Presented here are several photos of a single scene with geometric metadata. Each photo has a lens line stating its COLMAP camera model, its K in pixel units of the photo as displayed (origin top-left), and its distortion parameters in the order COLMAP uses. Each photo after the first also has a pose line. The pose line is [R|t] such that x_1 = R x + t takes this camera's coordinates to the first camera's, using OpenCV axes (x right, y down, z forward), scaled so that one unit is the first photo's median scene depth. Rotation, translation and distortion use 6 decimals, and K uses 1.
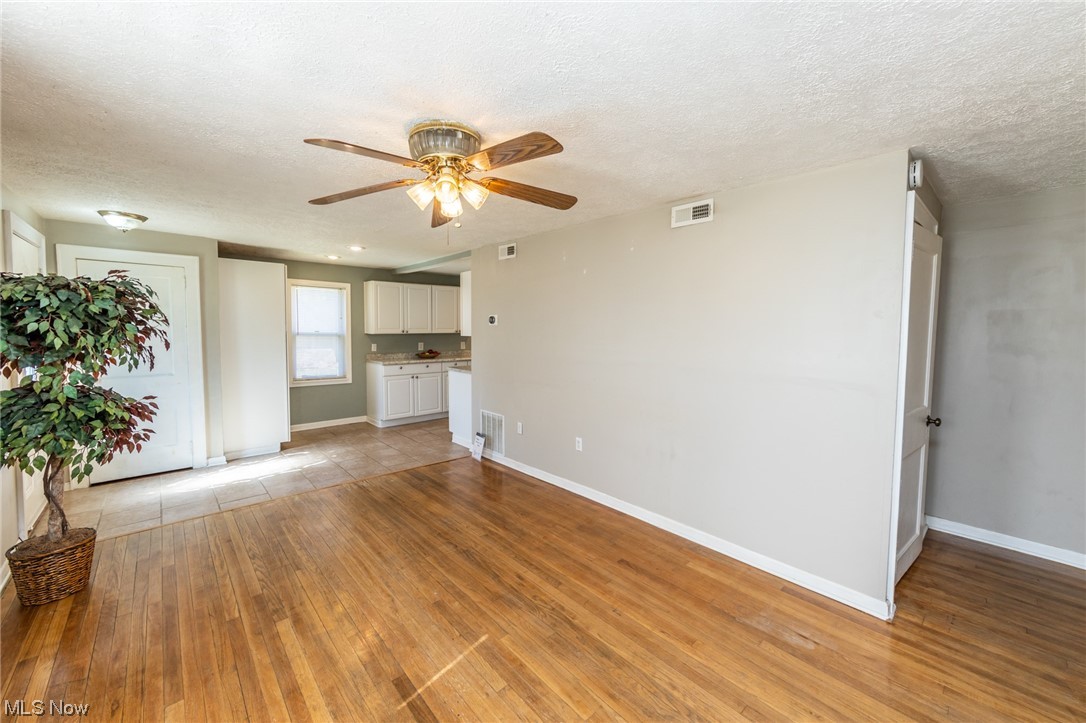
lens RADIAL K [[423.7, 0, 545.3], [0, 423.7, 357.6], [0, 0, 1]] dist [-0.002654, -0.000458]
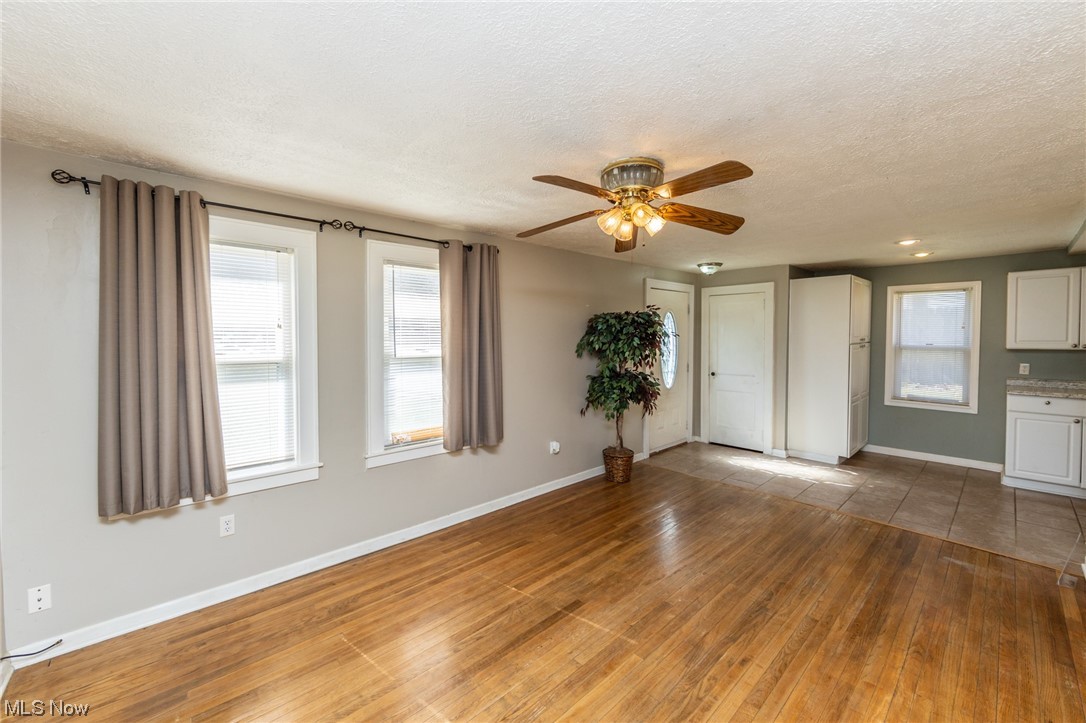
lens RADIAL K [[423.7, 0, 552.3], [0, 423.7, 358.9], [0, 0, 1]] dist [-0.002654, -0.000458]
pose [[0.016249, 0.043895, -0.998904, 0.449499], [-0.070472, 0.996602, 0.042648, -0.026351], [0.997381, 0.069702, 0.019287, 0.393522]]
